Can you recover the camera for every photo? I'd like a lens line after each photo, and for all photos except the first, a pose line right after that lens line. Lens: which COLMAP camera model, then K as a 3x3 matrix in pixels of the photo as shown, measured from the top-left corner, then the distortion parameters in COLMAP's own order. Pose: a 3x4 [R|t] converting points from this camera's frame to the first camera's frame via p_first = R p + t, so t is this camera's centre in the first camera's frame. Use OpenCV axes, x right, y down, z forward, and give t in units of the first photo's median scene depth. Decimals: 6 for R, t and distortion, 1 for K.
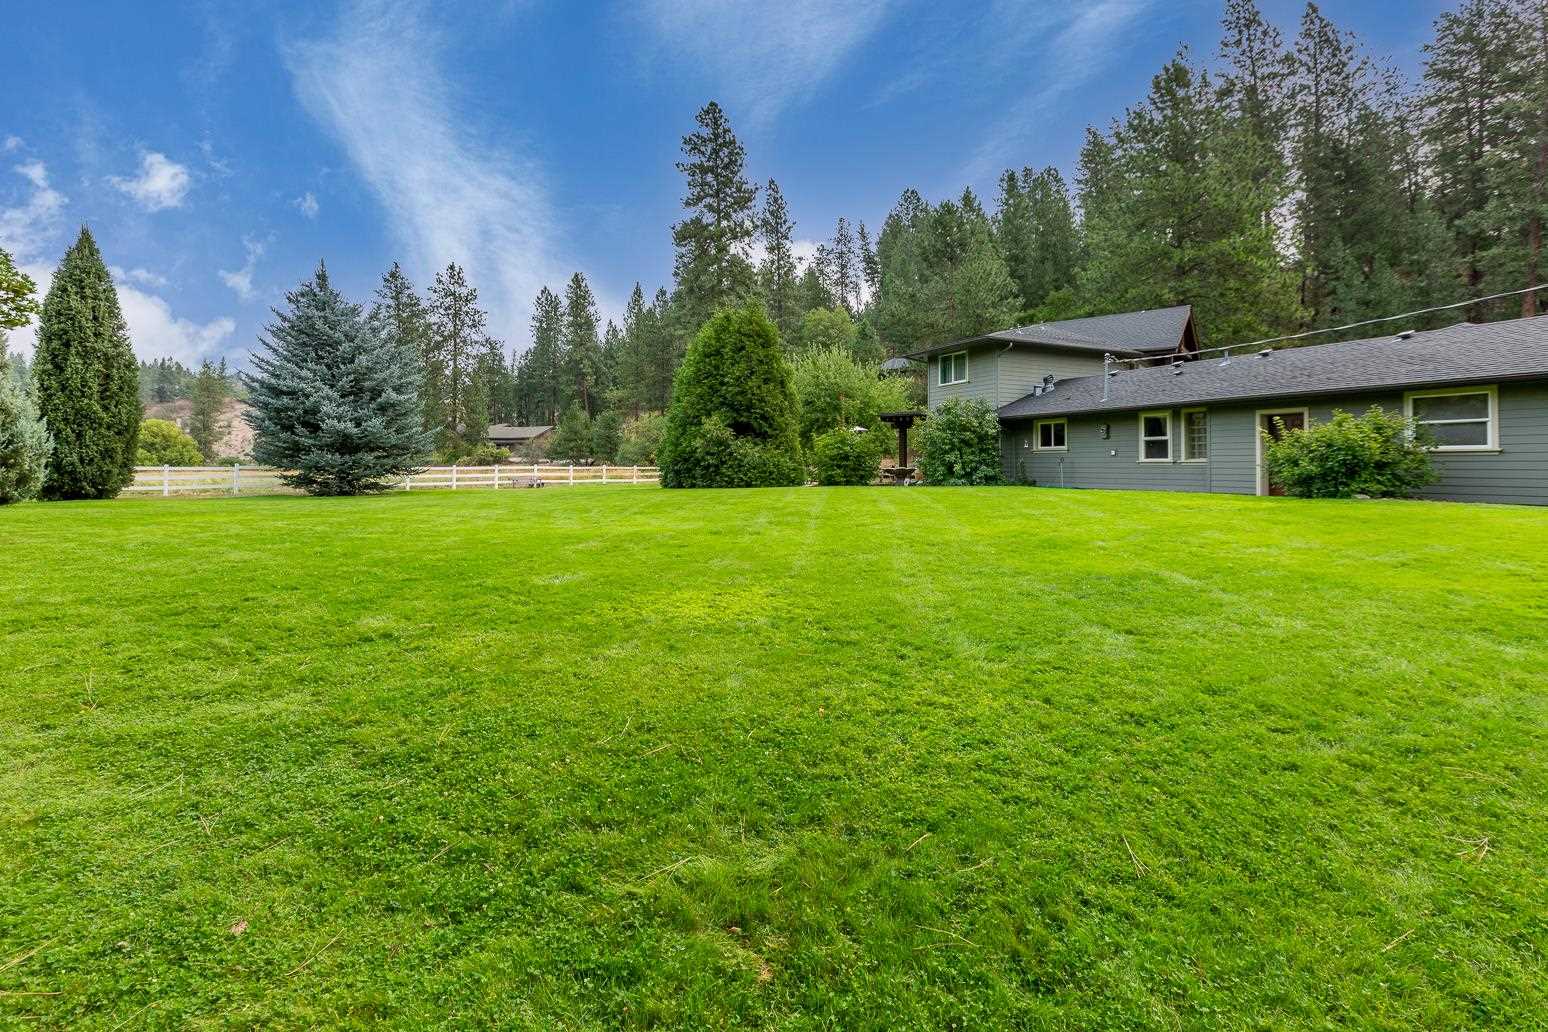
lens RADIAL K [[708.1, 0, 778.0], [0, 708.1, 485.3], [0, 0, 1]] dist [0.003040, 0.000199]
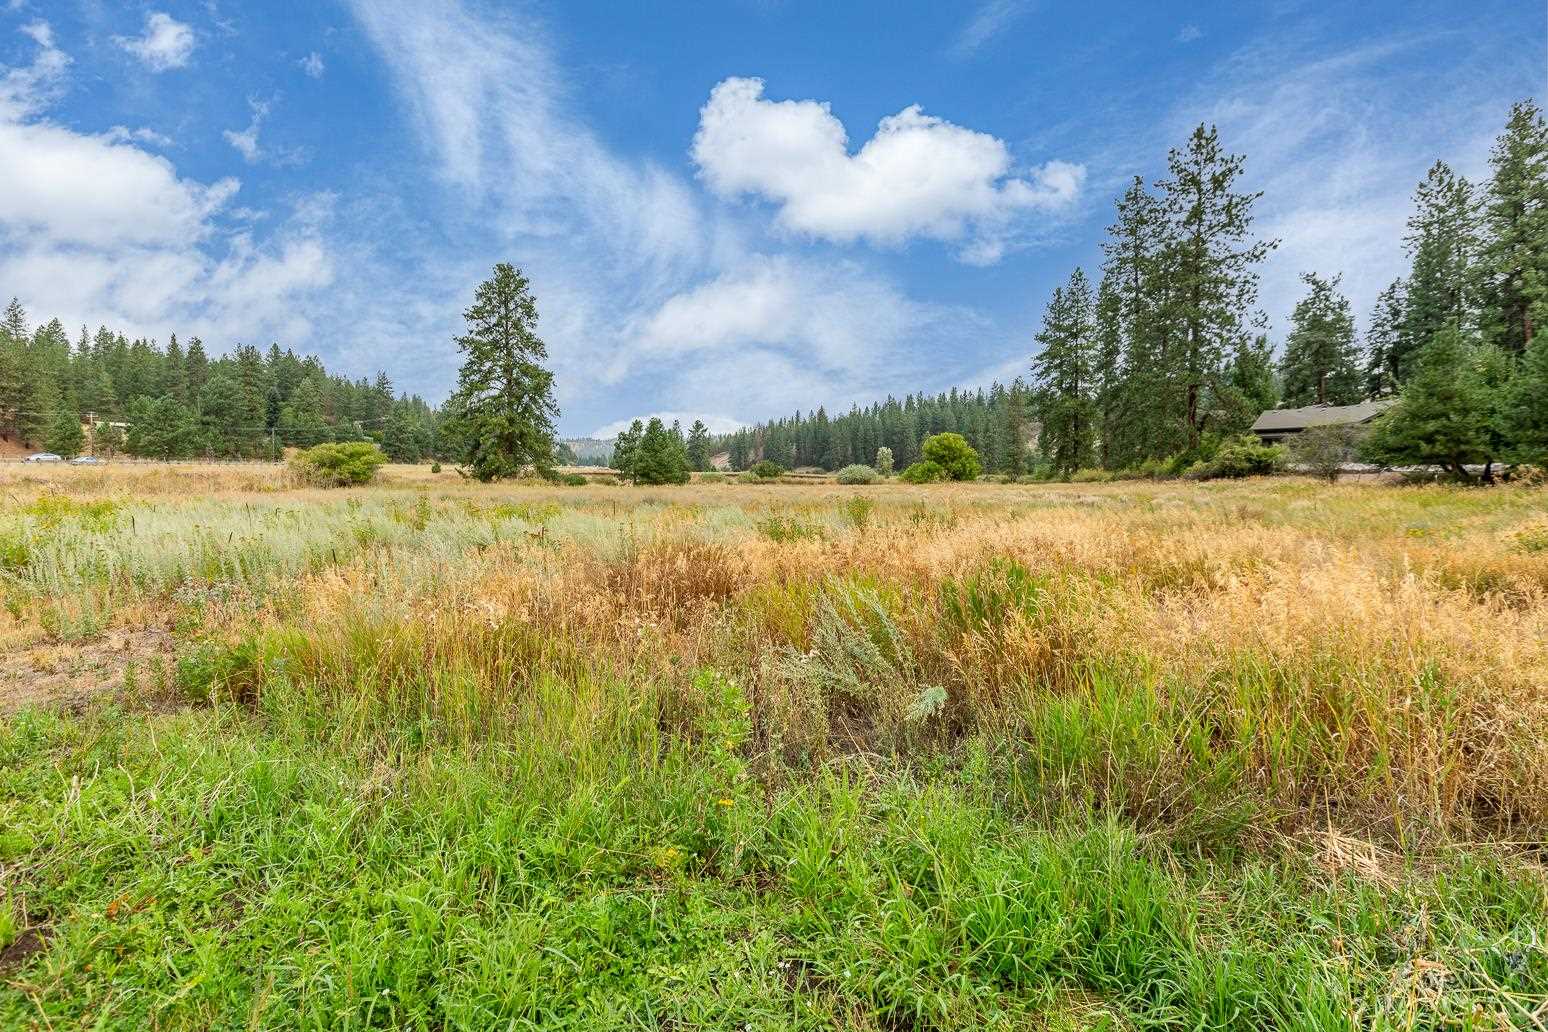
lens RADIAL K [[708.1, 0, 778.0], [0, 708.1, 485.3], [0, 0, 1]] dist [0.003040, 0.000199]
pose [[0.450789, 0.032497, -0.892039, -0.091002], [-0.059647, 0.998200, 0.006222, -0.004897], [0.890635, 0.050402, 0.451916, 0.450892]]
